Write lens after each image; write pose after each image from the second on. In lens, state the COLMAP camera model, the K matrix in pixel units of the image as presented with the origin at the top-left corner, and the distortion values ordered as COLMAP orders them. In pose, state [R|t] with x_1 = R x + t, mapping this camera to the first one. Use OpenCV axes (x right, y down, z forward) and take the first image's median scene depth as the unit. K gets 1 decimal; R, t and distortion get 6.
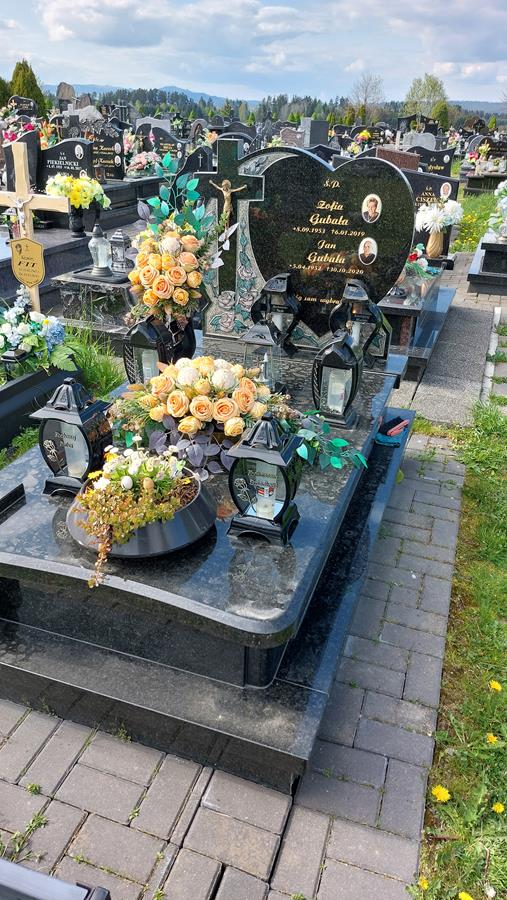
lens RADIAL K [[671.8, 0, 254.6], [0, 671.8, 462.3], [0, 0, 1]] dist [0.093599, -0.115657]
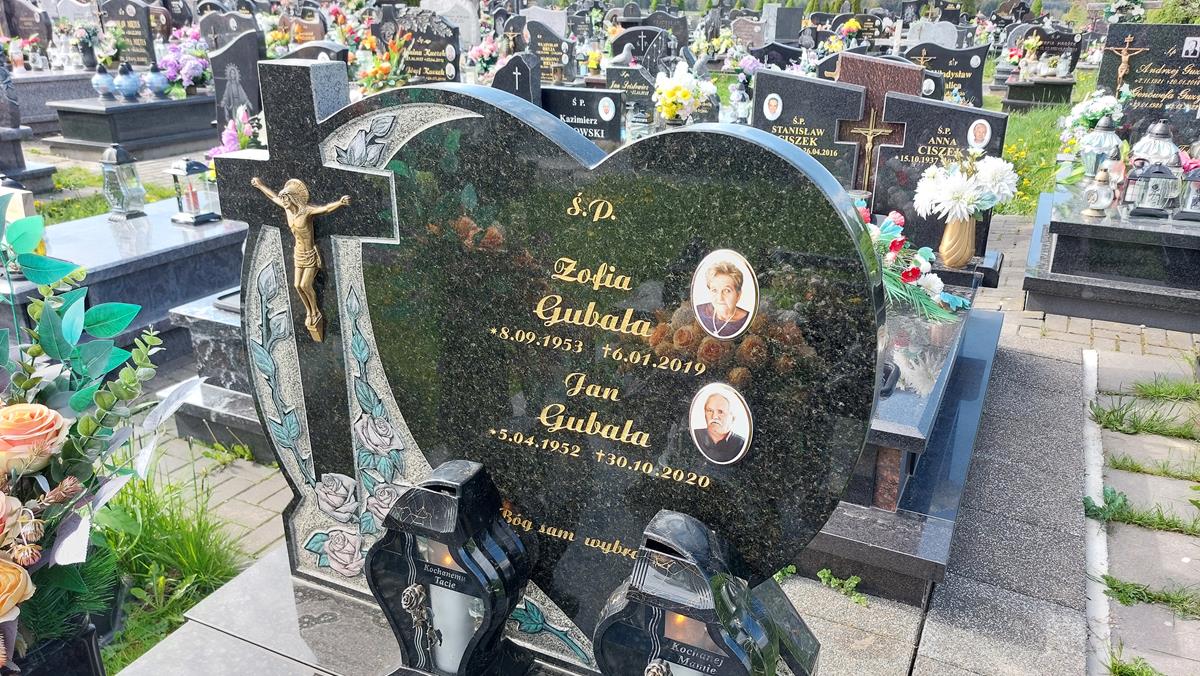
lens RADIAL K [[896.4, 0, 619.1], [0, 896.4, 336.5], [0, 0, 1]] dist [0.065293, -0.062201]
pose [[0.994523, 0.021863, -0.102204, 0.076552], [-0.033689, 0.992740, -0.115462, -0.142897], [0.098937, 0.118272, 0.988040, 0.288799]]
